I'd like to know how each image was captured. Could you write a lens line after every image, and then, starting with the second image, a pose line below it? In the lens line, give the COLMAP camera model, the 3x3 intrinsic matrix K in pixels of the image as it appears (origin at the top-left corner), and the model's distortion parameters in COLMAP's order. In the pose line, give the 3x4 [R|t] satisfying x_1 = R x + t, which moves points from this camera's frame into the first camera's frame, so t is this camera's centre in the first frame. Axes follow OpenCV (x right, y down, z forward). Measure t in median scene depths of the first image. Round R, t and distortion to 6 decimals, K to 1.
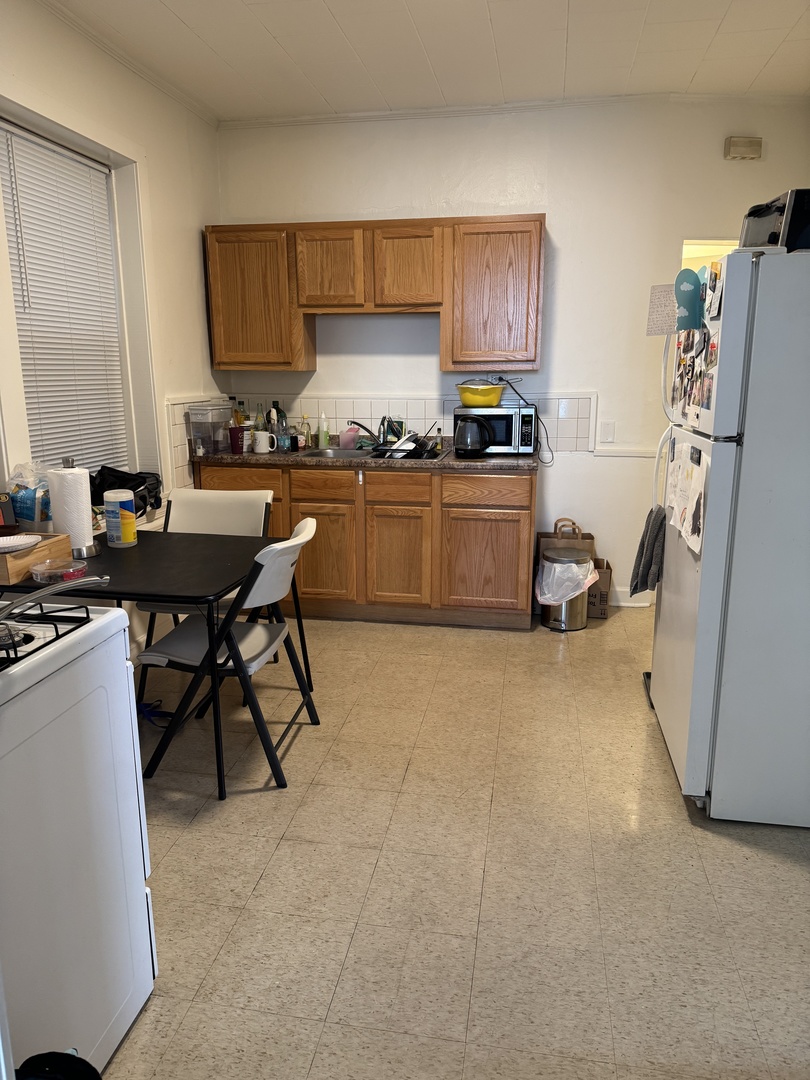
lens RADIAL K [[766.3, 0, 407.5], [0, 766.3, 542.9], [0, 0, 1]] dist [0.079051, -0.008084]
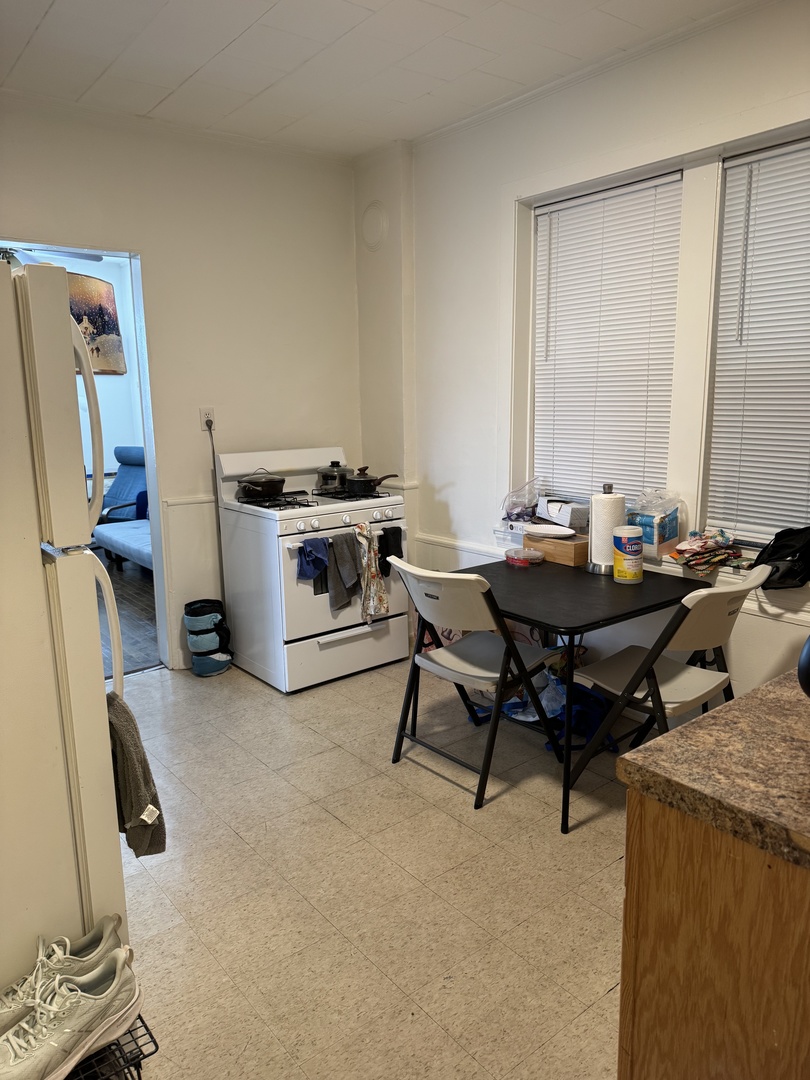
lens RADIAL K [[766.3, 0, 399.8], [0, 766.3, 538.1], [0, 0, 1]] dist [0.079051, -0.008084]
pose [[-0.665740, 0.166353, -0.727404, 0.397976], [-0.147301, 0.926351, 0.346664, -0.257637], [0.731500, 0.337935, -0.592205, 1.000369]]
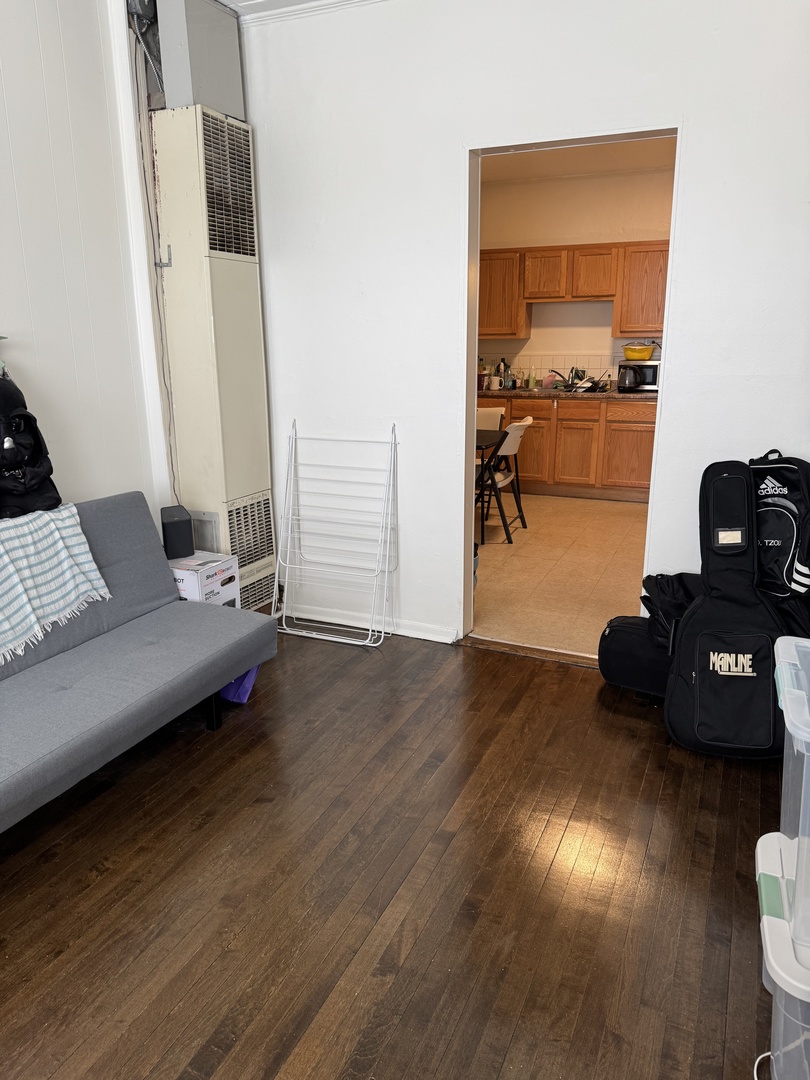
lens RADIAL K [[766.3, 0, 393.7], [0, 766.3, 541.0], [0, 0, 1]] dist [0.079051, -0.008084]
pose [[0.967602, 0.058990, -0.245492, 0.025224], [-0.049435, 0.997767, 0.044909, 0.146156], [0.247593, -0.031318, 0.968358, -0.671734]]
